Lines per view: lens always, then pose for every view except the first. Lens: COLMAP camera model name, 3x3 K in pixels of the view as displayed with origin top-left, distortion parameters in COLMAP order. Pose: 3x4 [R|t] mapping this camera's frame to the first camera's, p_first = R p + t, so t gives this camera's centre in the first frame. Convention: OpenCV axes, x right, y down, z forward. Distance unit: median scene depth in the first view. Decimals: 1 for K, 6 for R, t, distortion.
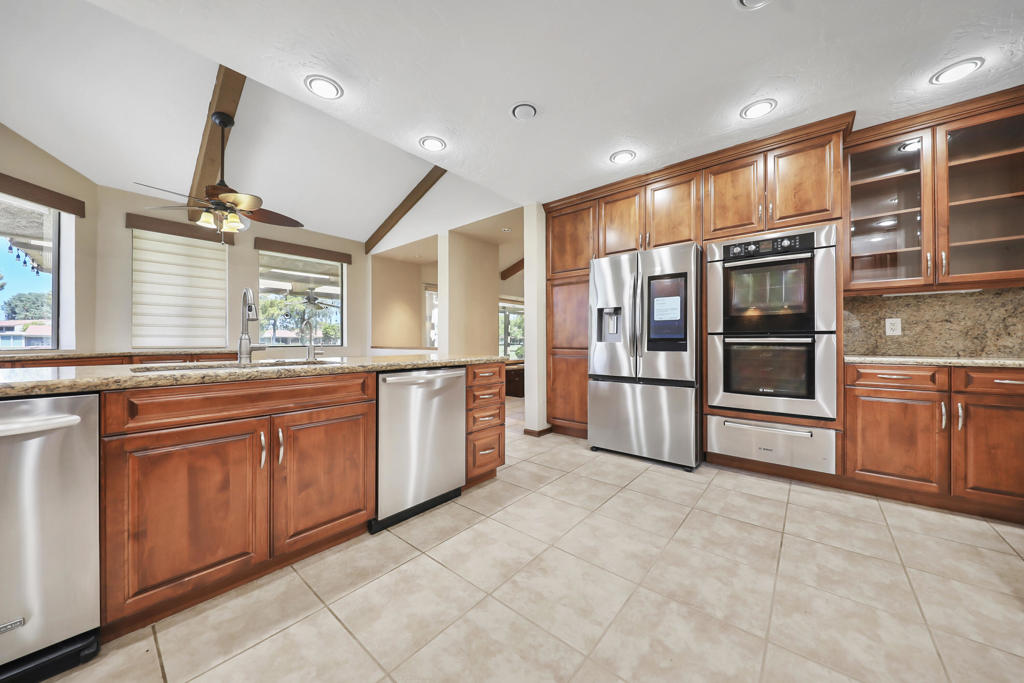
lens RADIAL K [[350.5, 0, 512.0], [0, 350.5, 341.5], [0, 0, 1]] dist [0.001354, -0.000104]
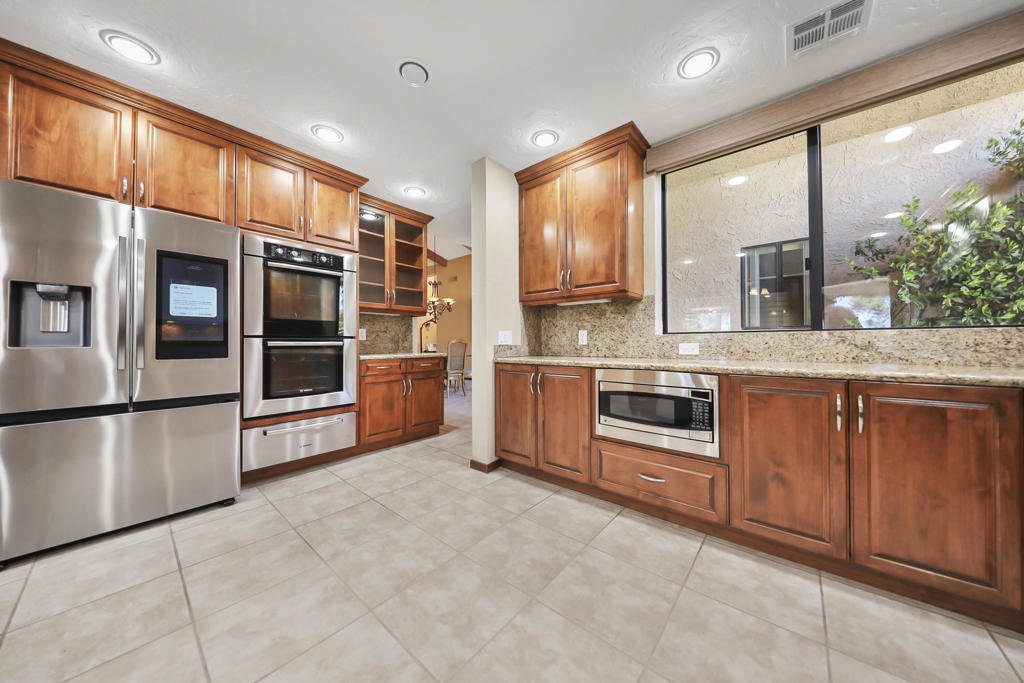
lens RADIAL K [[337.3, 0, 512.0], [0, 337.3, 341.5], [0, 0, 1]] dist [0.000681, -0.000077]
pose [[-0.006685, 0.004279, 0.999968, -0.344588], [0.005139, 0.999978, -0.004245, -0.002814], [-0.999964, 0.005111, -0.006707, 0.414662]]
